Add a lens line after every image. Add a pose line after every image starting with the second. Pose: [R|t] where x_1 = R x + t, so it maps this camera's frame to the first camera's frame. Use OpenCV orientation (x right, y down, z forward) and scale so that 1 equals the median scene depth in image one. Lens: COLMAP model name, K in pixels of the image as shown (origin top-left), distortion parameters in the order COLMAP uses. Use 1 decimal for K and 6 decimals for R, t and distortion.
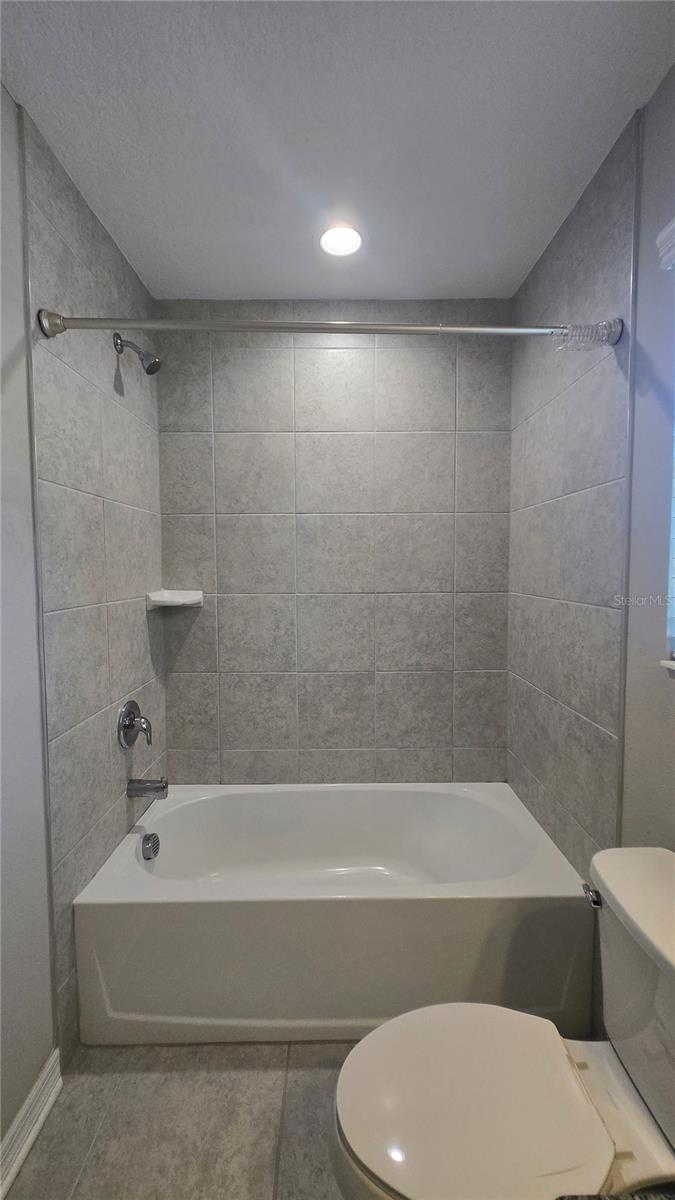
lens RADIAL K [[472.4, 0, 344.5], [0, 472.4, 594.7], [0, 0, 1]] dist [0.001199, -0.000104]
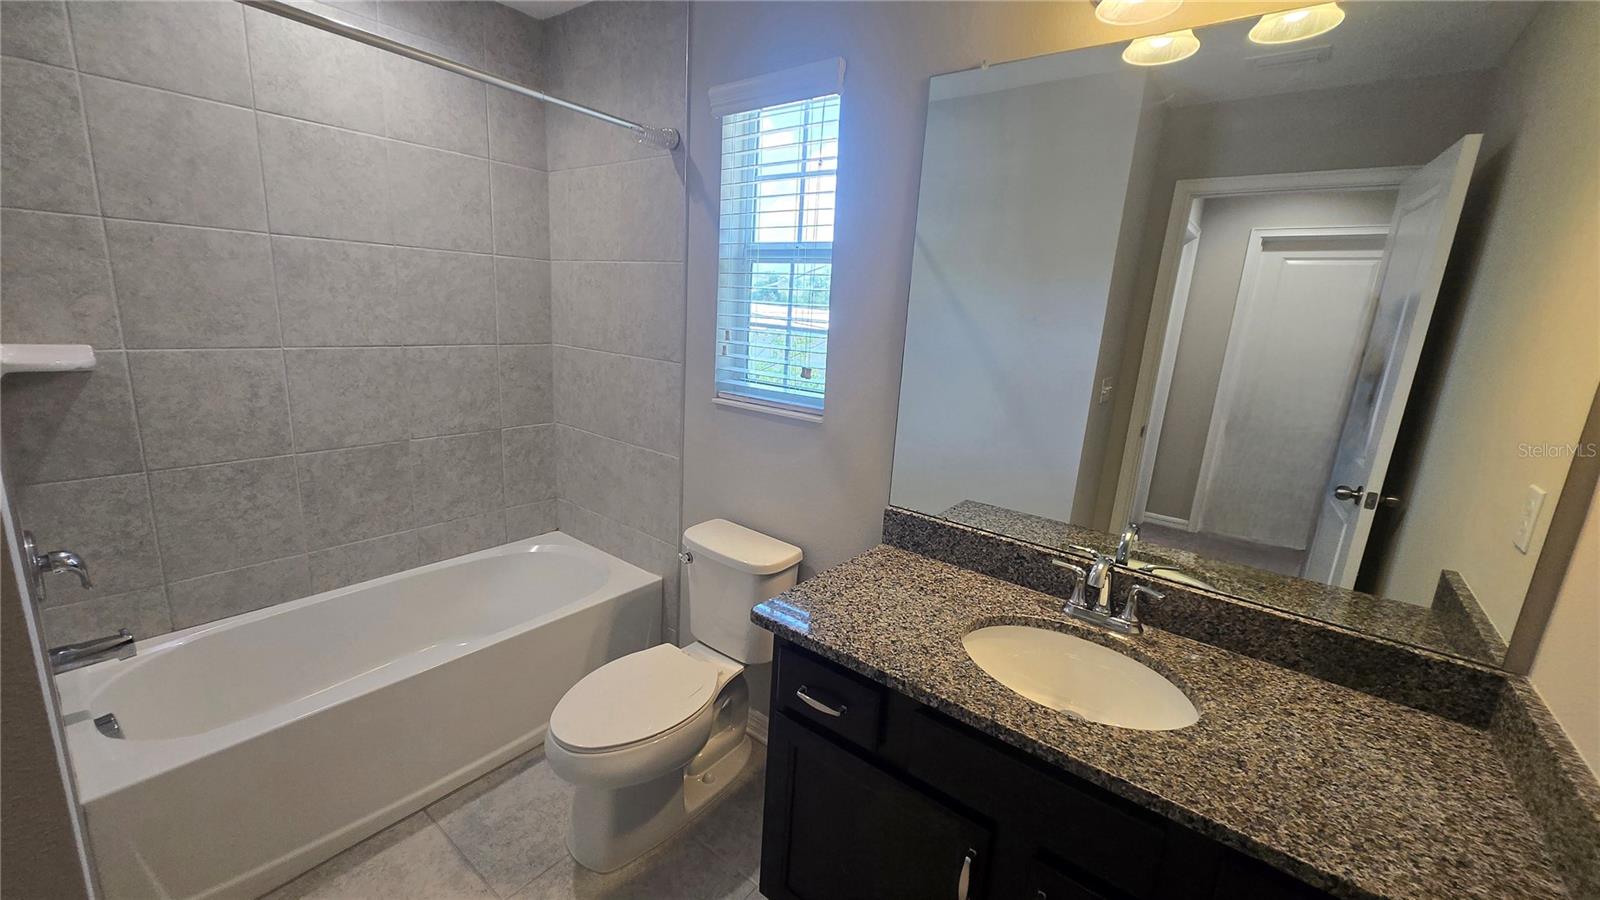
lens RADIAL K [[629.8, 0, 793.6], [0, 629.8, 449.3], [0, 0, 1]] dist [0.001199, -0.000104]
pose [[0.627349, -0.135021, 0.766944, -0.375033], [-0.014334, 0.982685, 0.184727, -0.038996], [-0.778606, -0.126882, 0.614551, -0.228467]]
